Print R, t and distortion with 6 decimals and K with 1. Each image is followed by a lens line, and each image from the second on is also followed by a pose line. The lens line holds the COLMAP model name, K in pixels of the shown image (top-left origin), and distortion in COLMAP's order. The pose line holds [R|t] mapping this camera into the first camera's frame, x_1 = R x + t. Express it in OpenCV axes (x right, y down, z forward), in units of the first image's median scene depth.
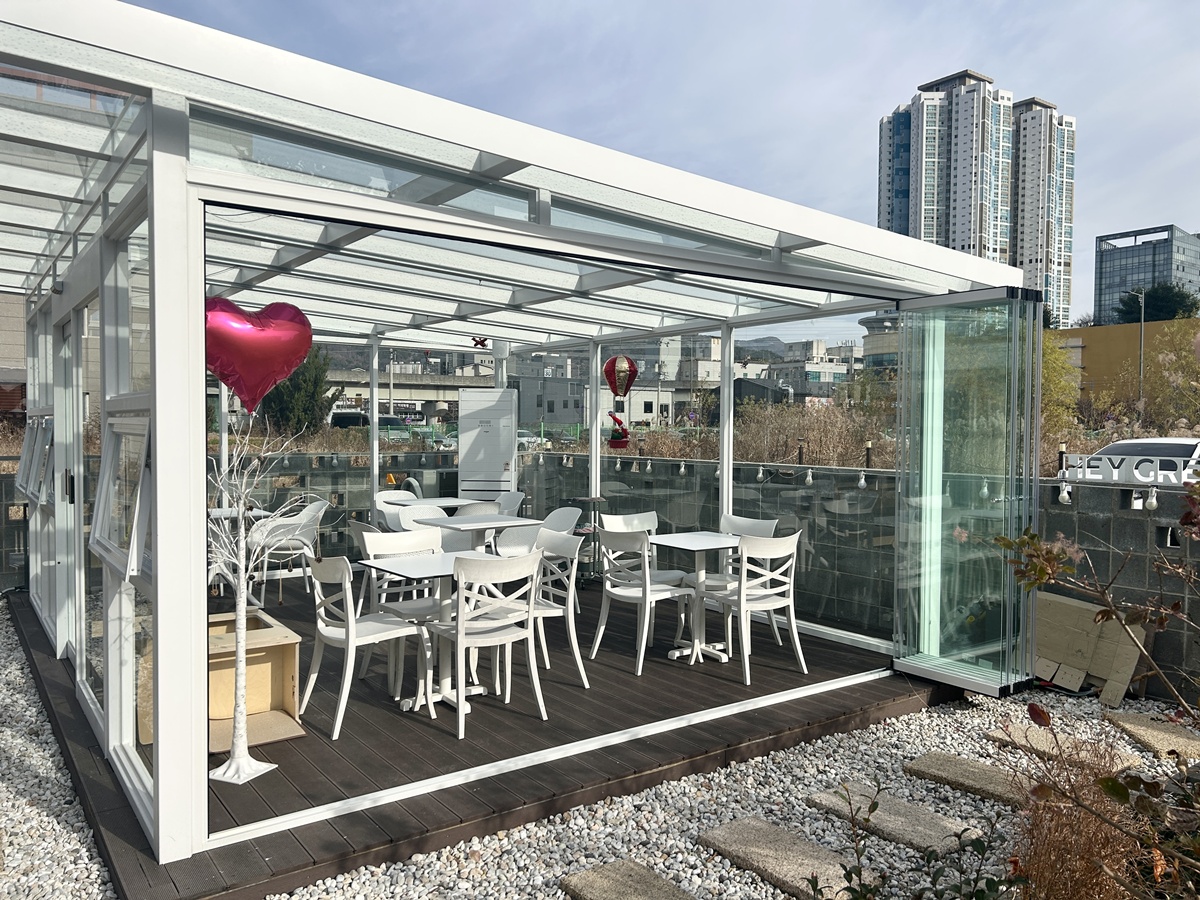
lens RADIAL K [[892.9, 0, 603.3], [0, 892.9, 453.1], [0, 0, 1]] dist [0.069607, -0.073780]
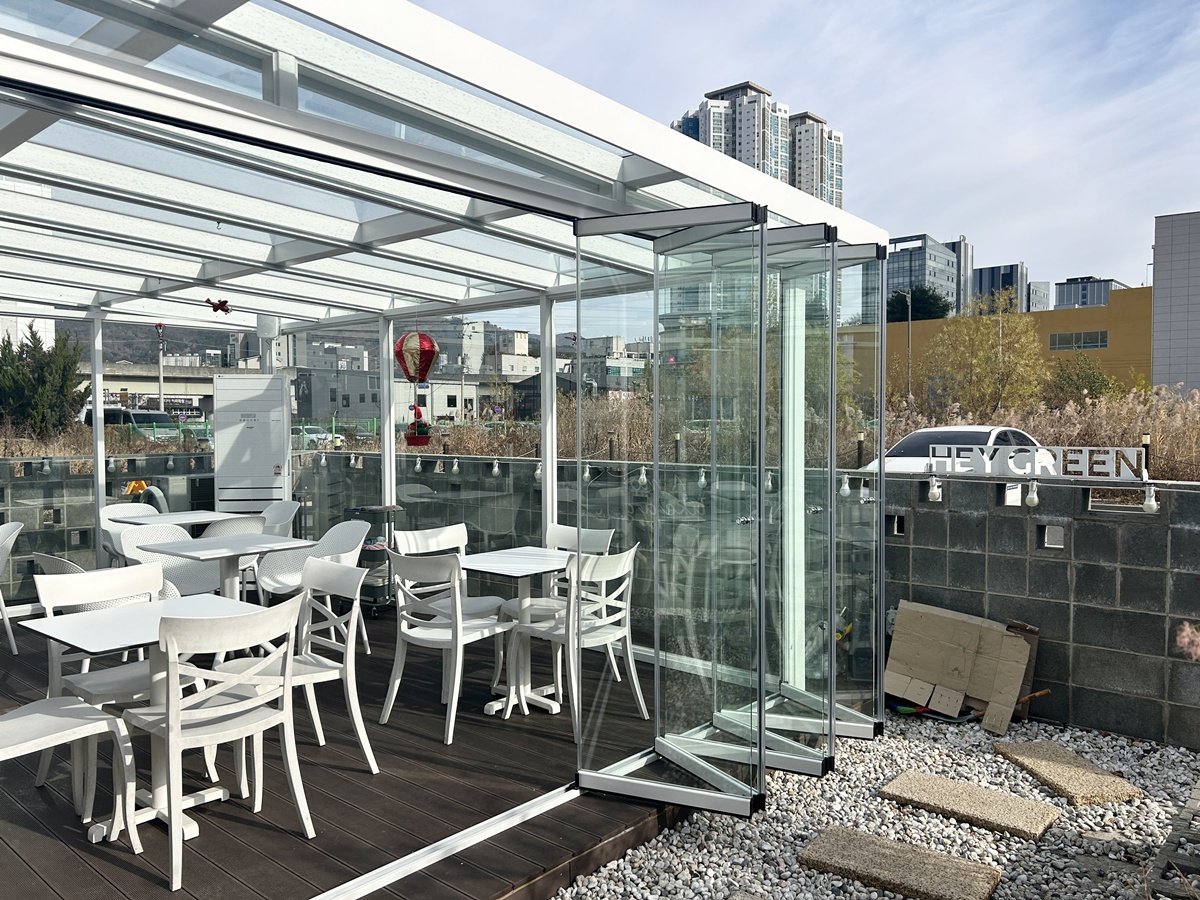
lens RADIAL K [[892.9, 0, 603.3], [0, 892.9, 453.1], [0, 0, 1]] dist [0.069607, -0.073780]
pose [[0.976279, -0.018743, 0.215702, 0.007281], [0.017376, 0.999815, 0.008233, -0.002857], [-0.215817, -0.004290, 0.976424, 0.183054]]
